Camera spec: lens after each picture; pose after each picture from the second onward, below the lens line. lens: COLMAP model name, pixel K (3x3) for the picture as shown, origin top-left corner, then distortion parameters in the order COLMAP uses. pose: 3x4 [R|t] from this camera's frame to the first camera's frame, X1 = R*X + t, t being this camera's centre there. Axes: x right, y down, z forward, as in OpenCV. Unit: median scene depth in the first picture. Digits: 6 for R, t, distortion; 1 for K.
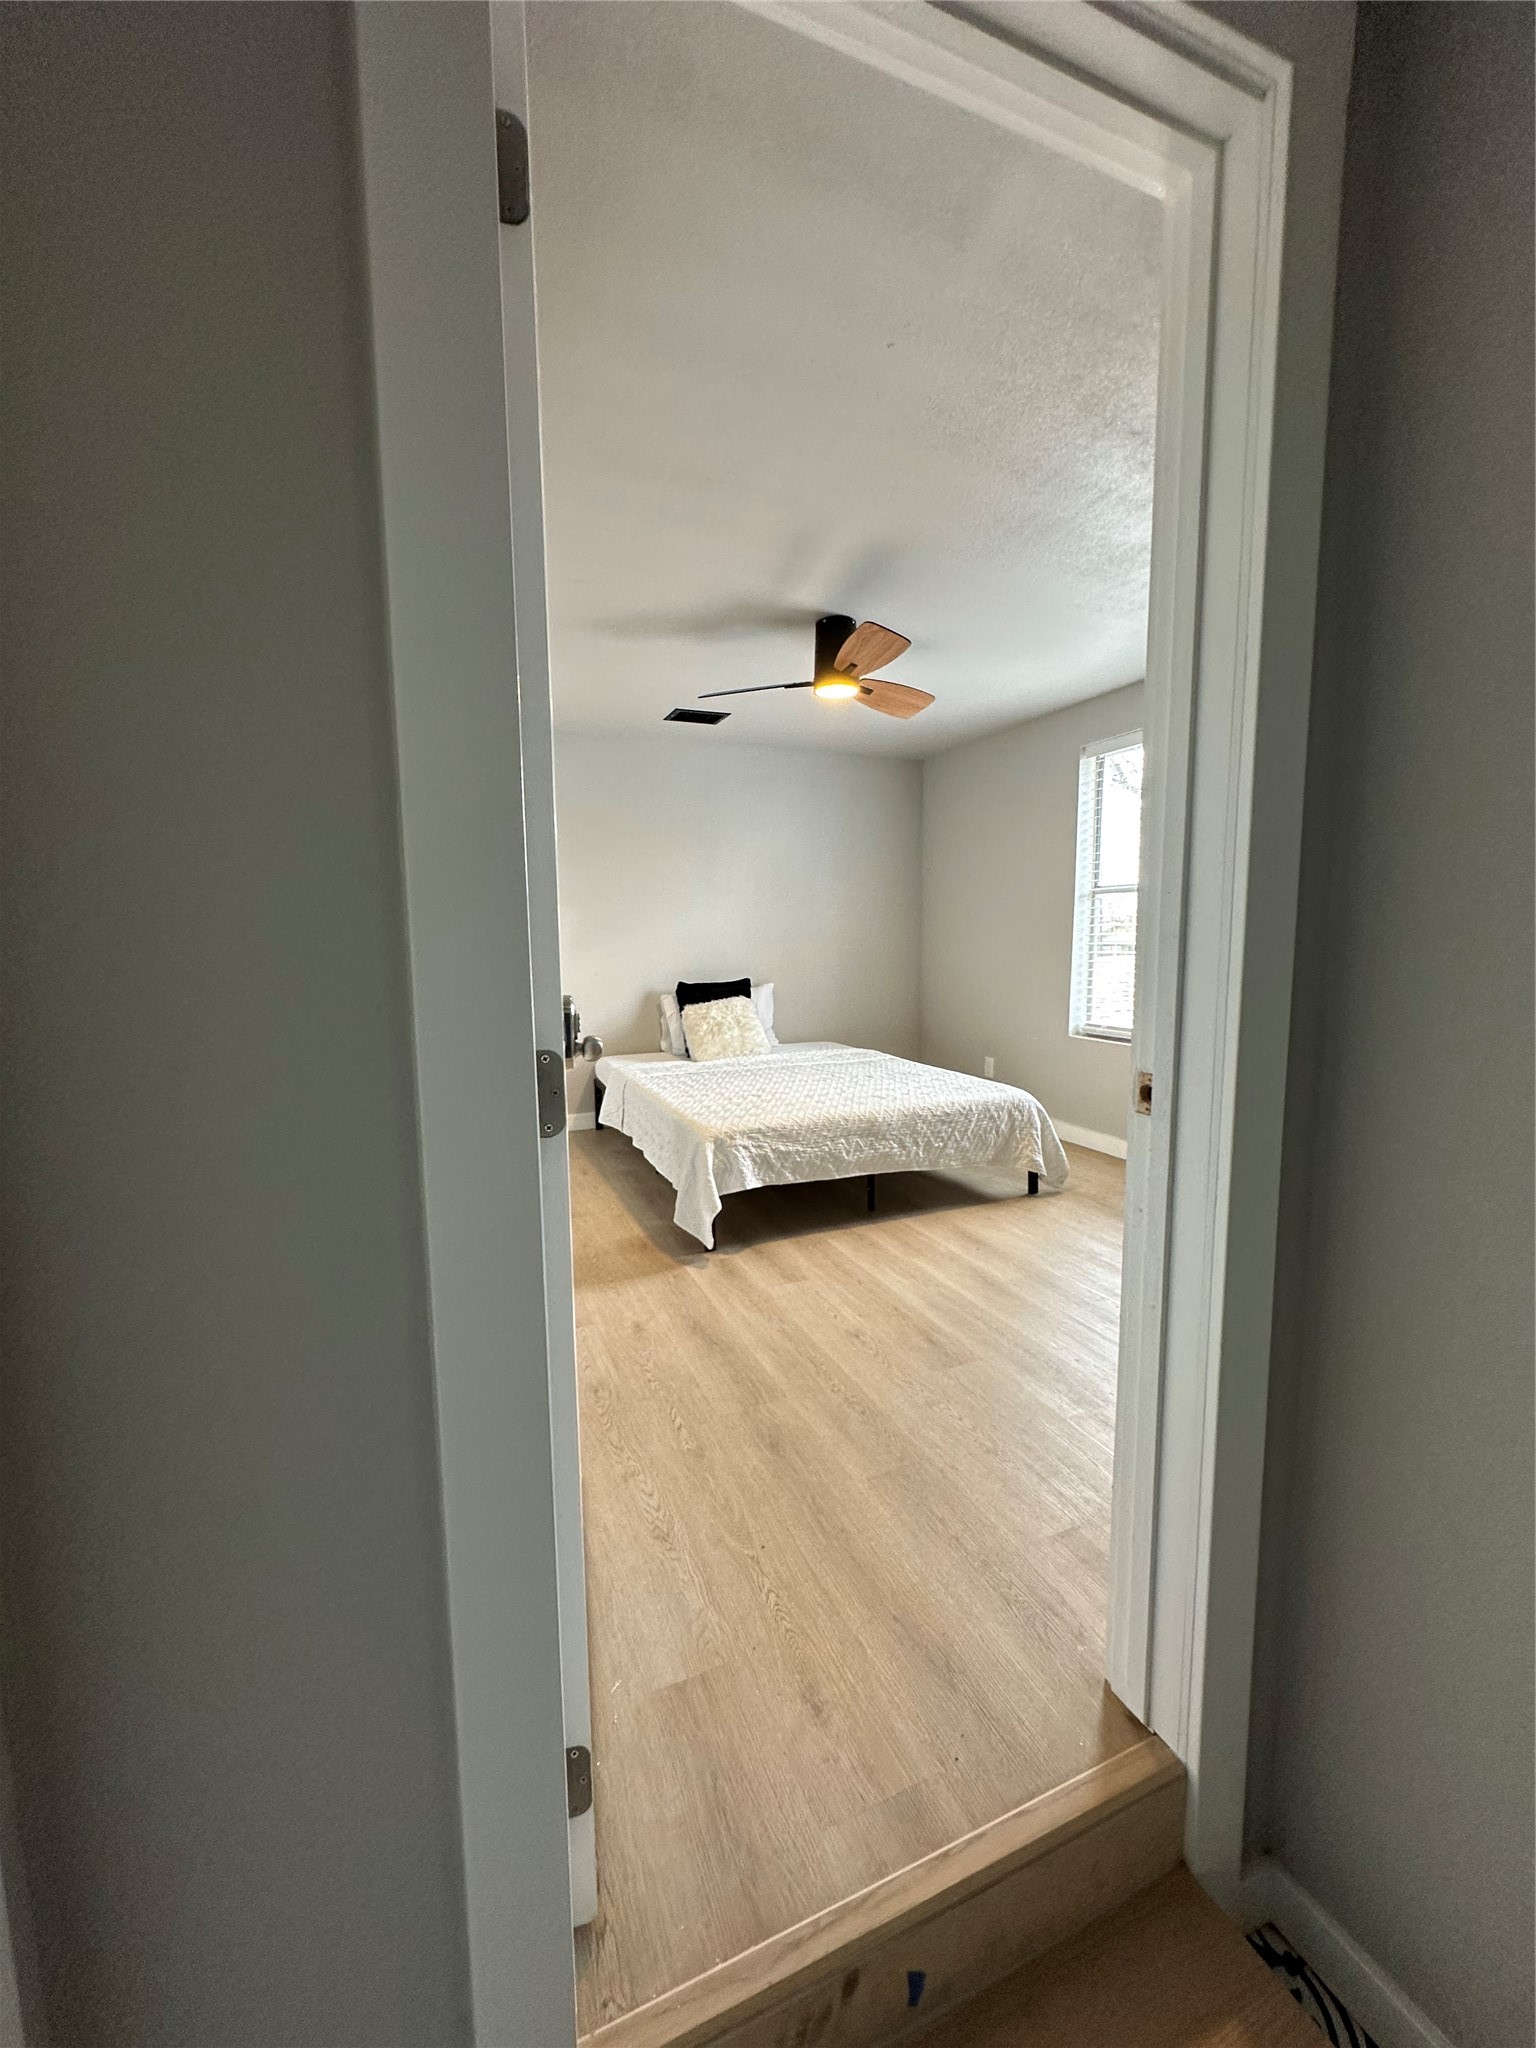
lens RADIAL K [[809.4, 0, 763.5], [0, 809.4, 1033.2], [0, 0, 1]] dist [-0.006196, 0.000405]
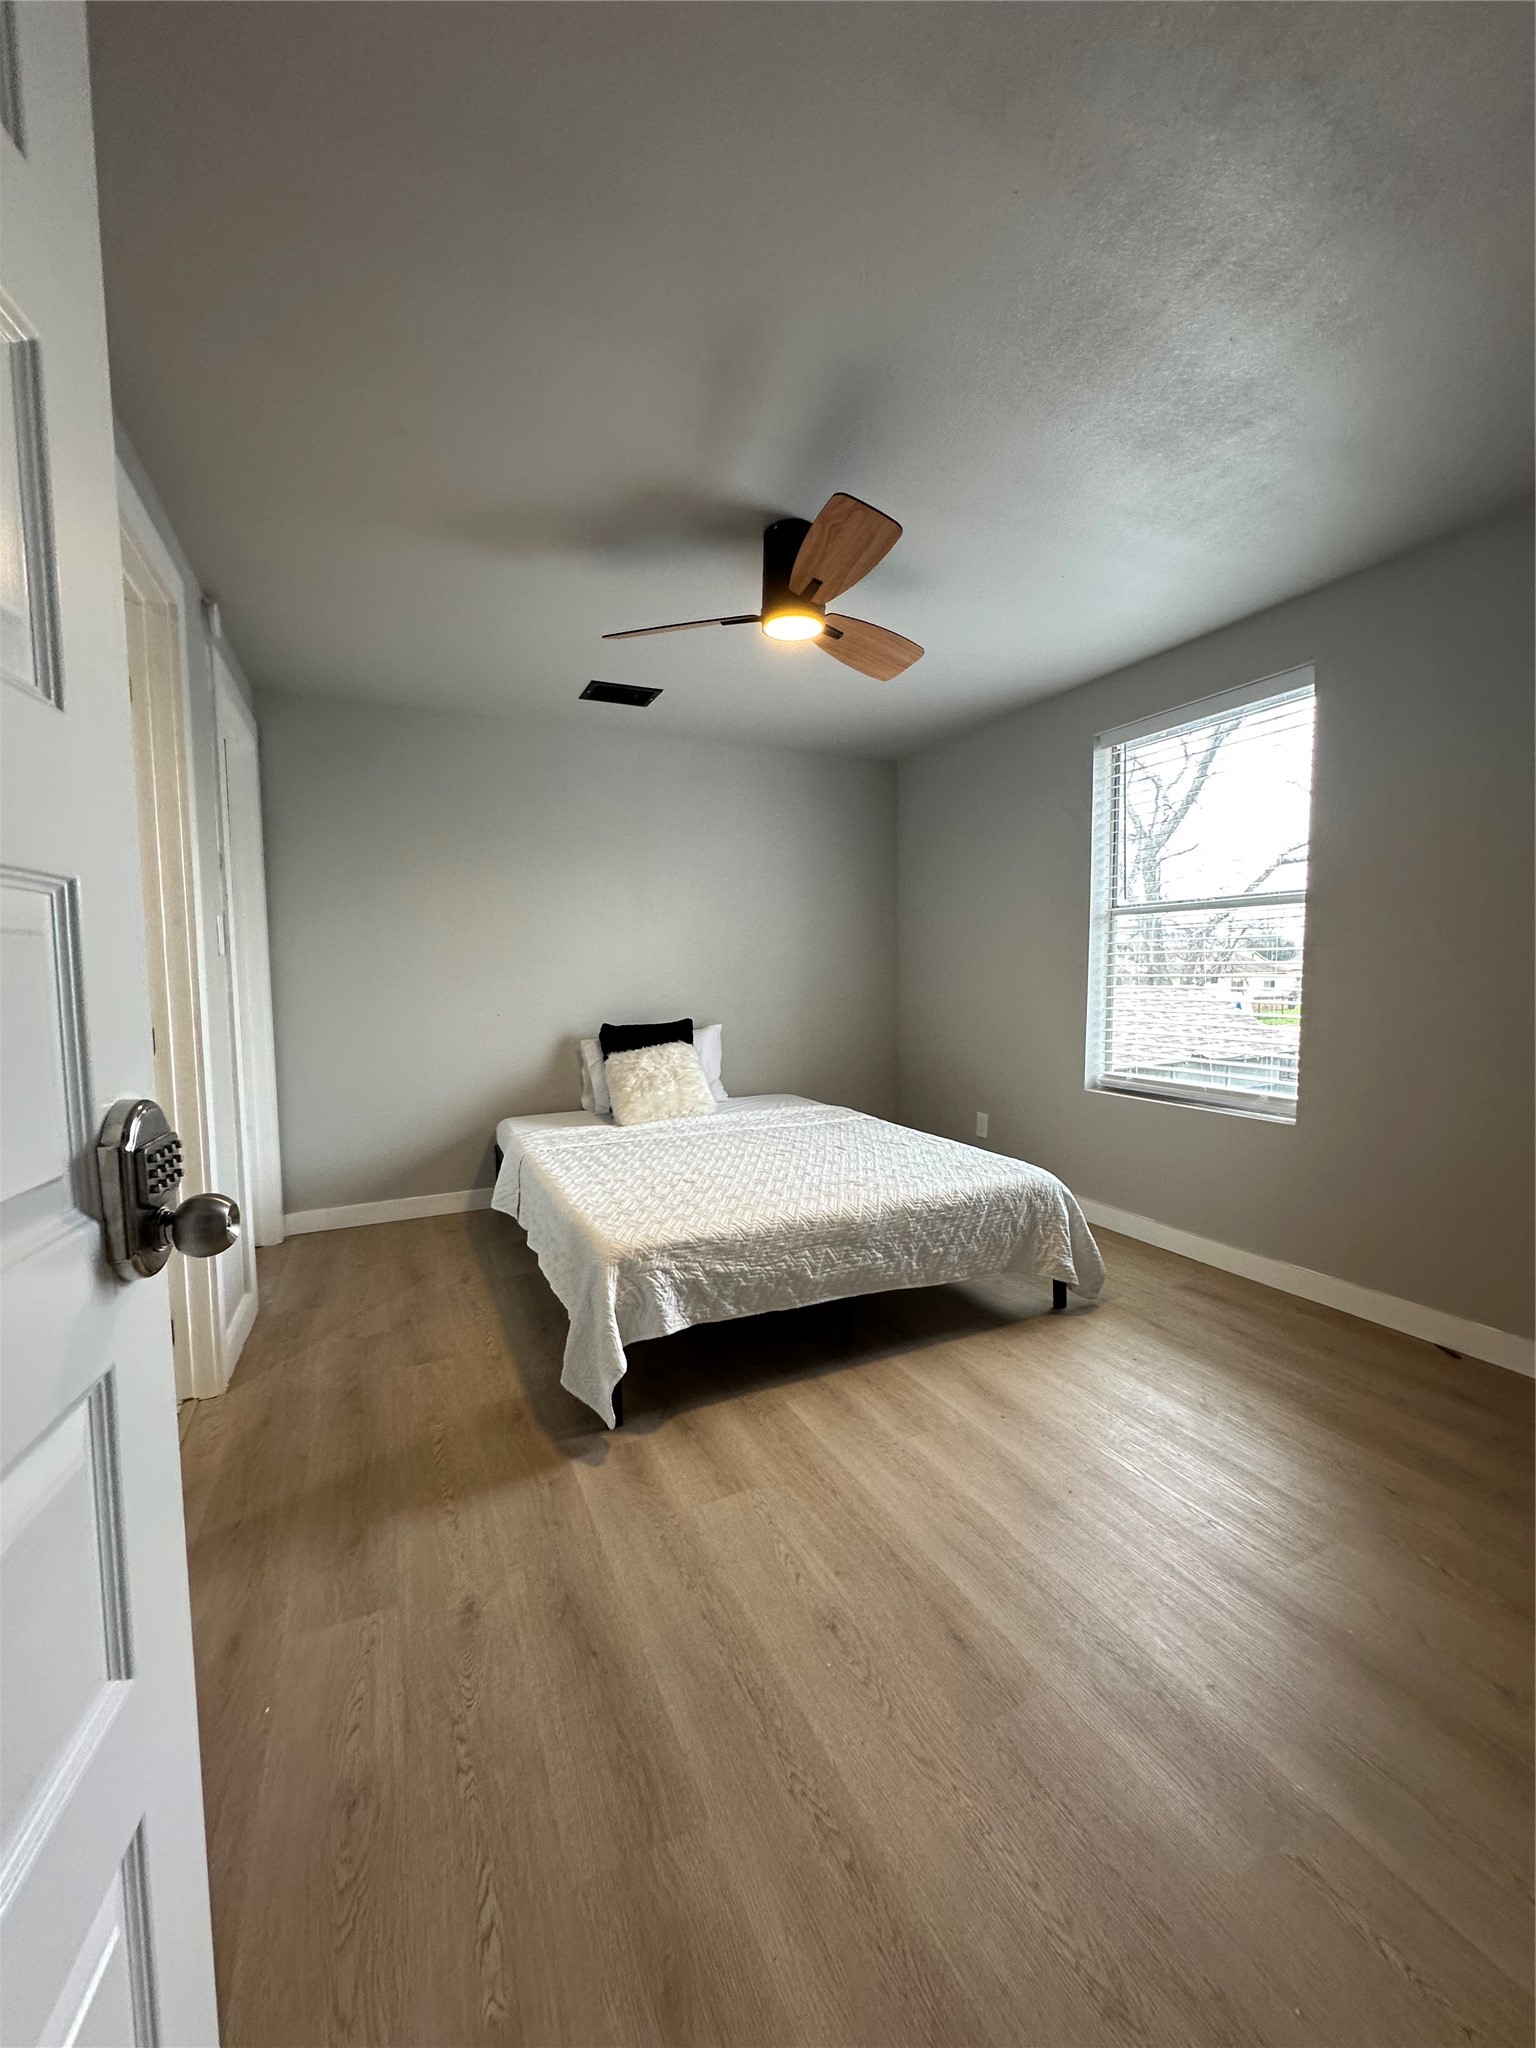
lens RADIAL K [[809.4, 0, 761.1], [0, 809.4, 1022.4], [0, 0, 1]] dist [-0.006196, 0.000405]
pose [[0.999066, -0.003058, 0.043110, 0.027409], [0.005401, 0.998508, -0.054343, -0.029696], [-0.042879, 0.054525, 0.997591, 0.276211]]
